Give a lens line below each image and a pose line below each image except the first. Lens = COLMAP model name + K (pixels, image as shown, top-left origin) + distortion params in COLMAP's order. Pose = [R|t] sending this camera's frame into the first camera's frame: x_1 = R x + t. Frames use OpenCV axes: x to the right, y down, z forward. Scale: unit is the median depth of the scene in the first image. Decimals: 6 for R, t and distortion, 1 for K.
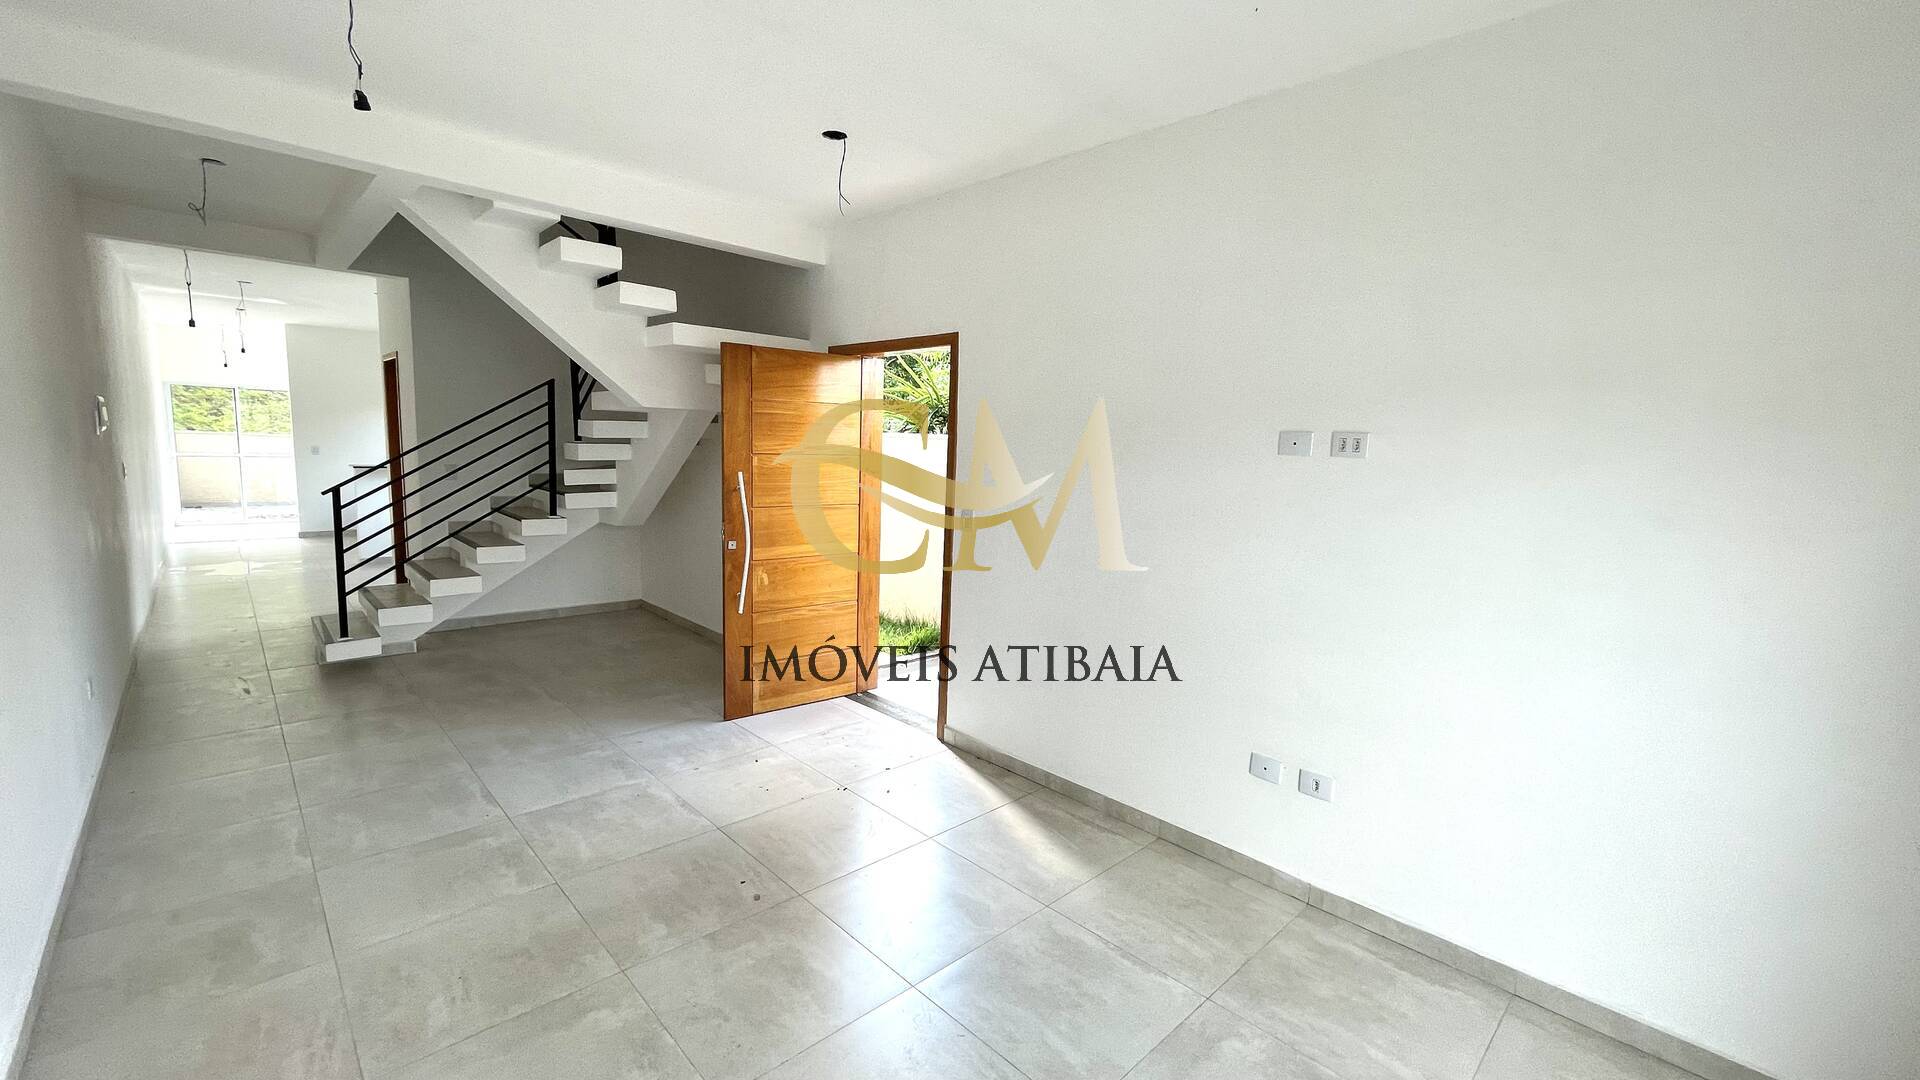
lens RADIAL K [[771.6, 0, 953.8], [0, 771.6, 538.9], [0, 0, 1]] dist [0.004536, -0.004228]
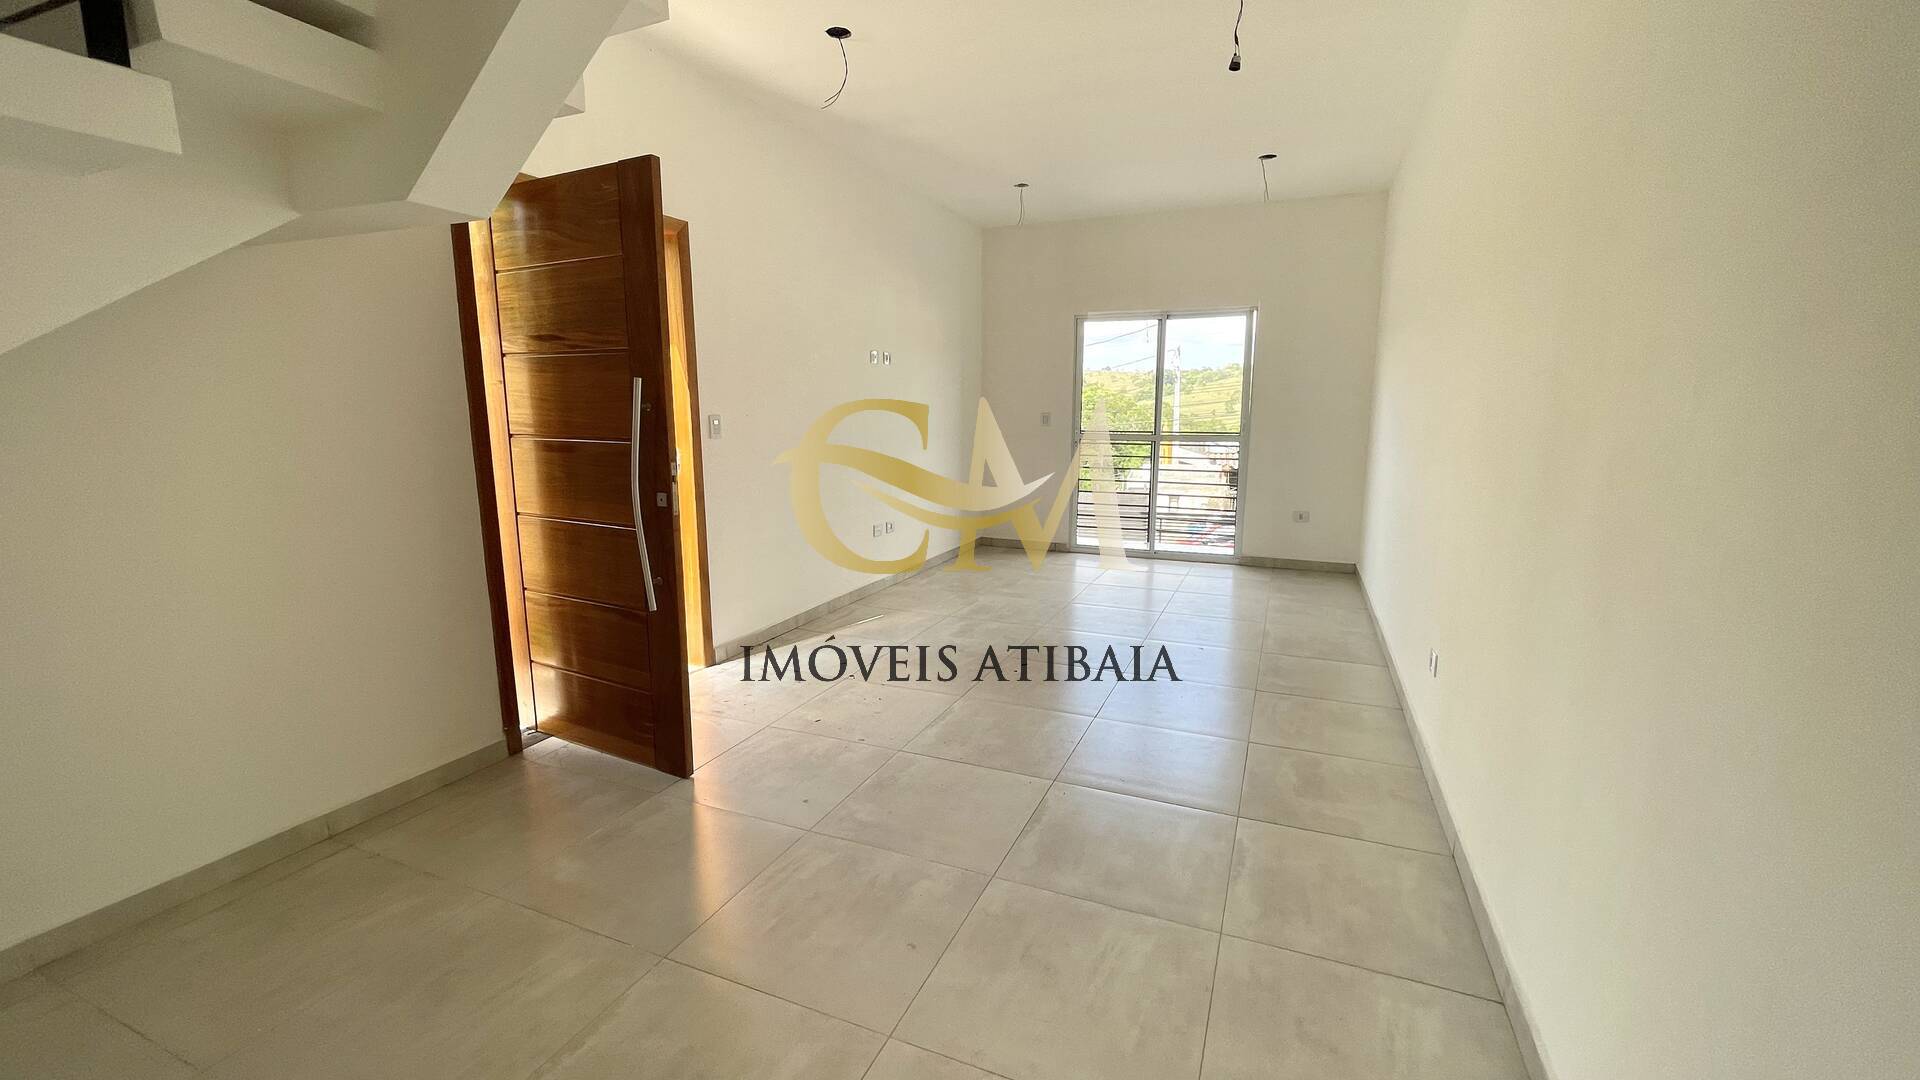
lens RADIAL K [[771.6, 0, 953.8], [0, 771.6, 538.9], [0, 0, 1]] dist [0.004536, -0.004228]
pose [[-0.389649, -0.188891, 0.901384, -1.179221], [0.093757, 0.965520, 0.242861, -0.112163], [-0.916178, 0.179142, -0.358504, 1.274750]]
